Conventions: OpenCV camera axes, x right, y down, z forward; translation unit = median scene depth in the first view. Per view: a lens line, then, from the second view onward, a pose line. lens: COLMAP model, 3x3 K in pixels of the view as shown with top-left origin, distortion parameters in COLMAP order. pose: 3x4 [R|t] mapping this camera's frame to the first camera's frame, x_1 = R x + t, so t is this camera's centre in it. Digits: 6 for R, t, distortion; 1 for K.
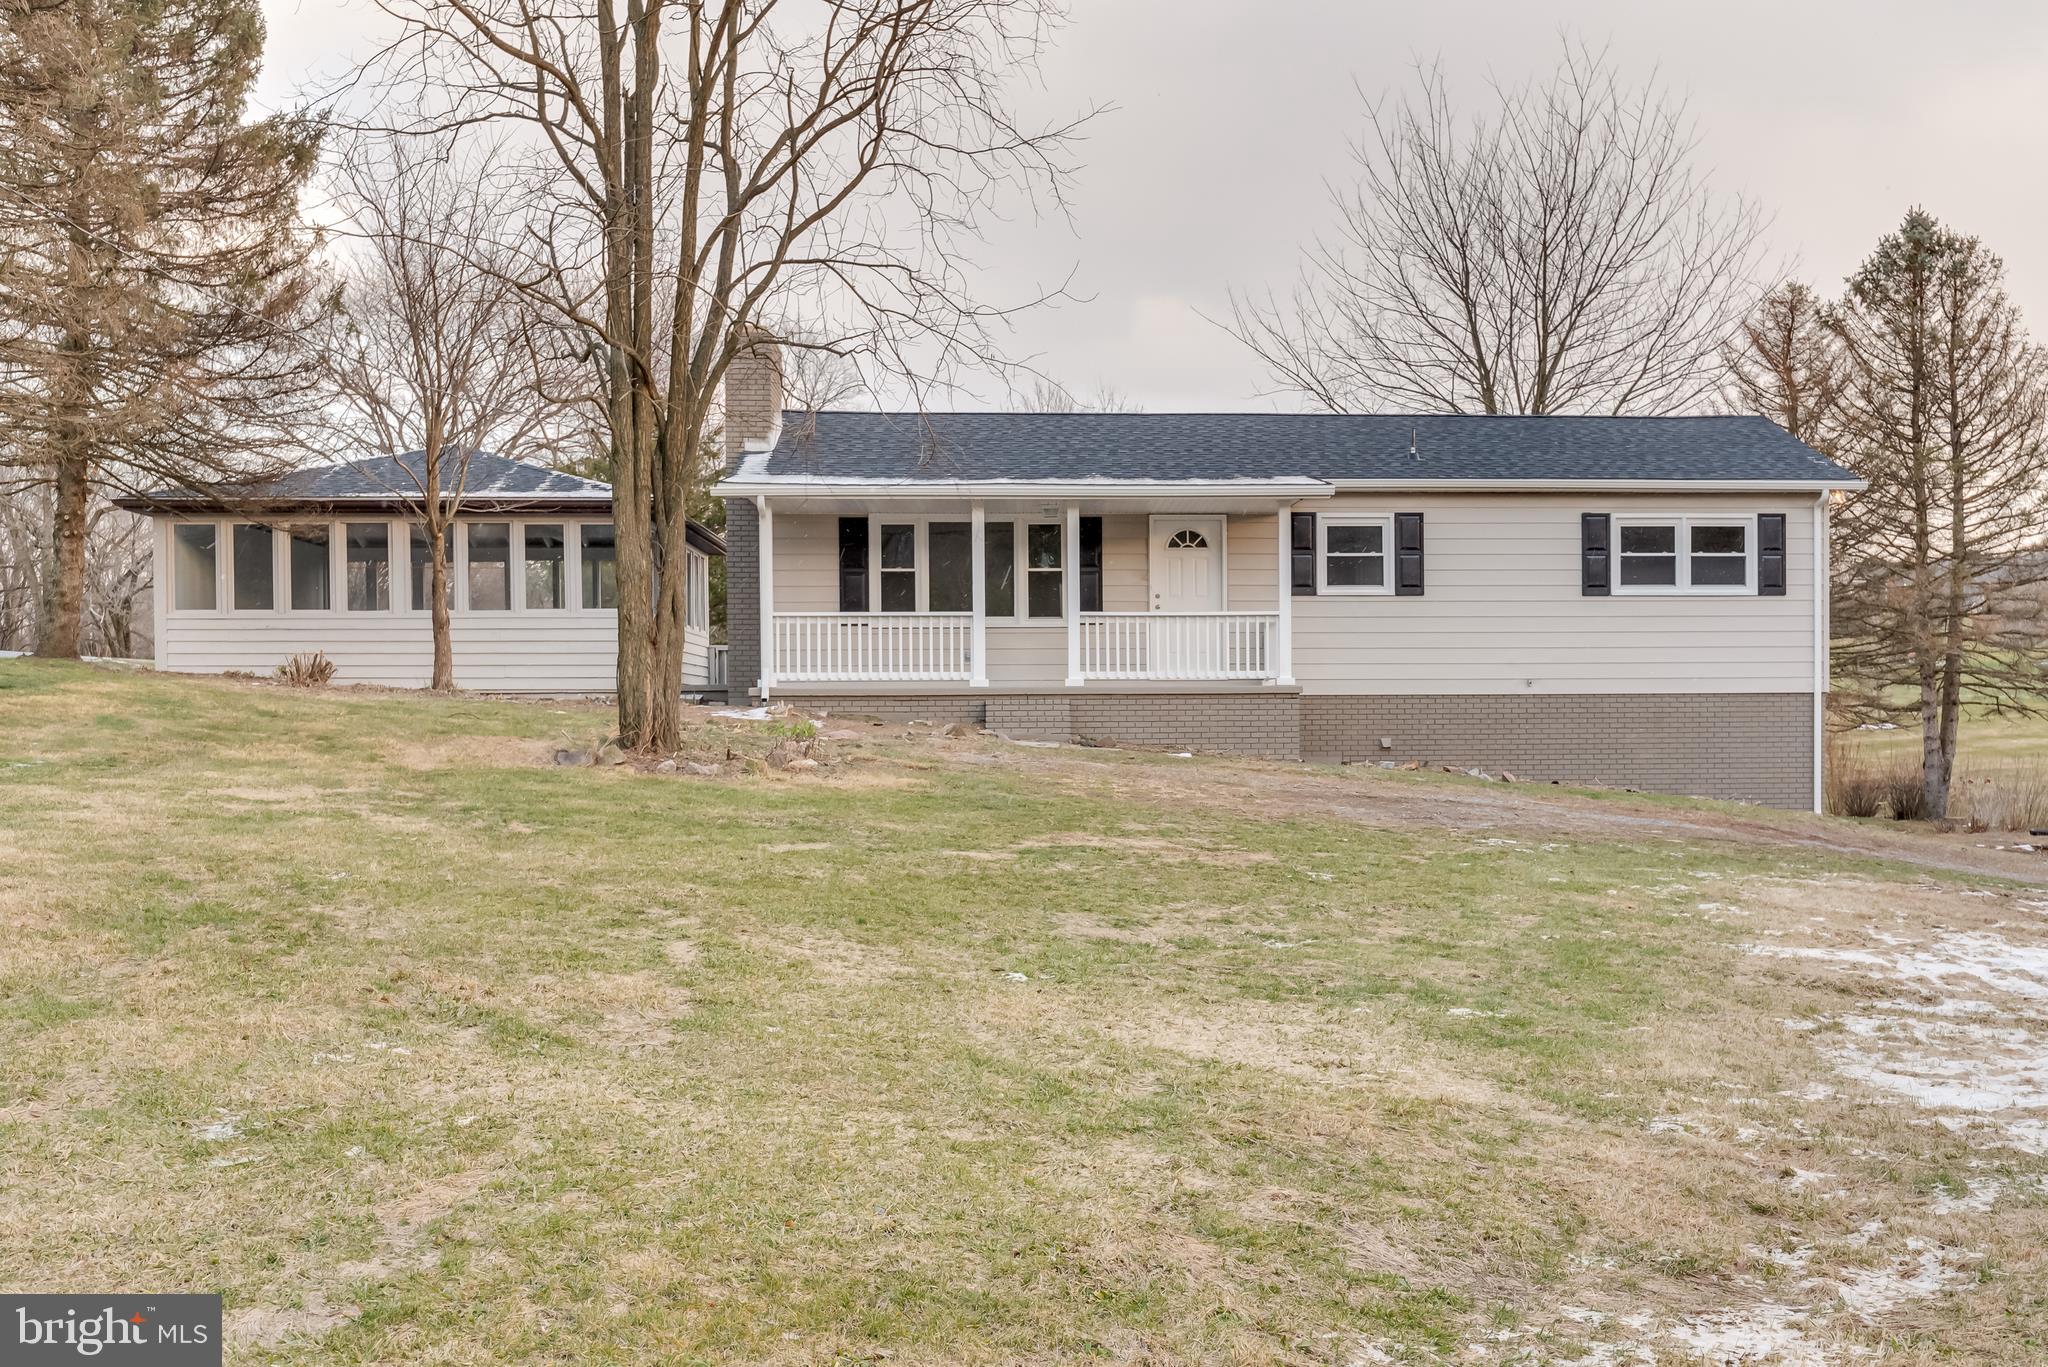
lens RADIAL K [[1964.7, 0, 1024.8], [0, 1964.7, 699.5], [0, 0, 1]] dist [-0.010354, 0.000000]
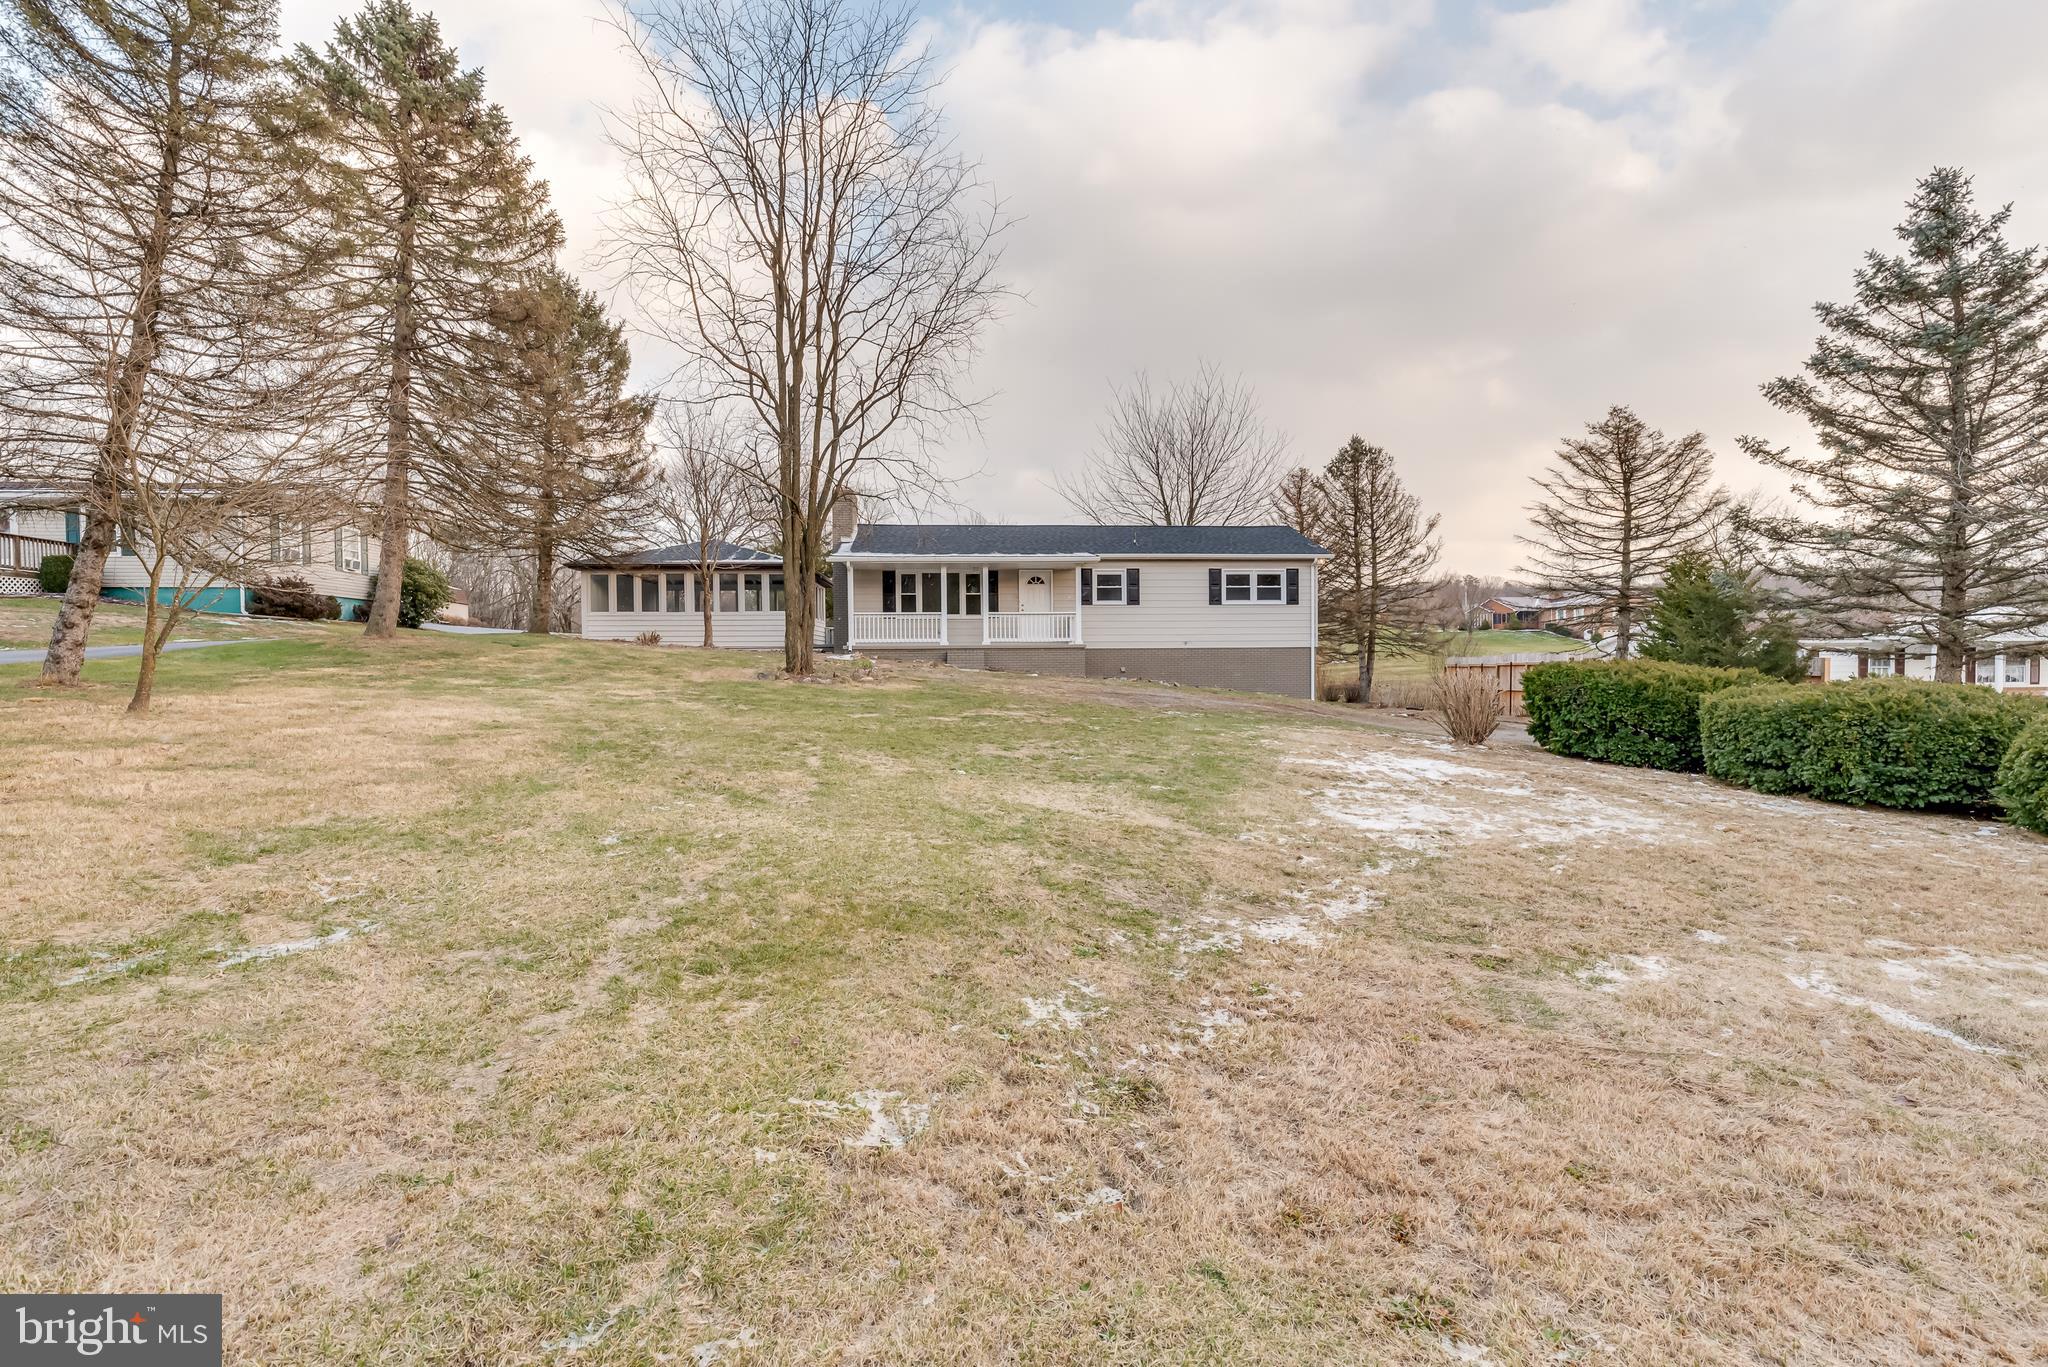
lens RADIAL K [[1964.7, 0, 1037.2], [0, 1964.7, 664.3], [0, 0, 1]] dist [-0.010354, 0.000000]
pose [[0.999793, -0.002177, 0.020227, 0.038475], [0.002774, 0.999560, -0.029540, 0.083438], [-0.020154, 0.029590, 0.999359, -1.281674]]
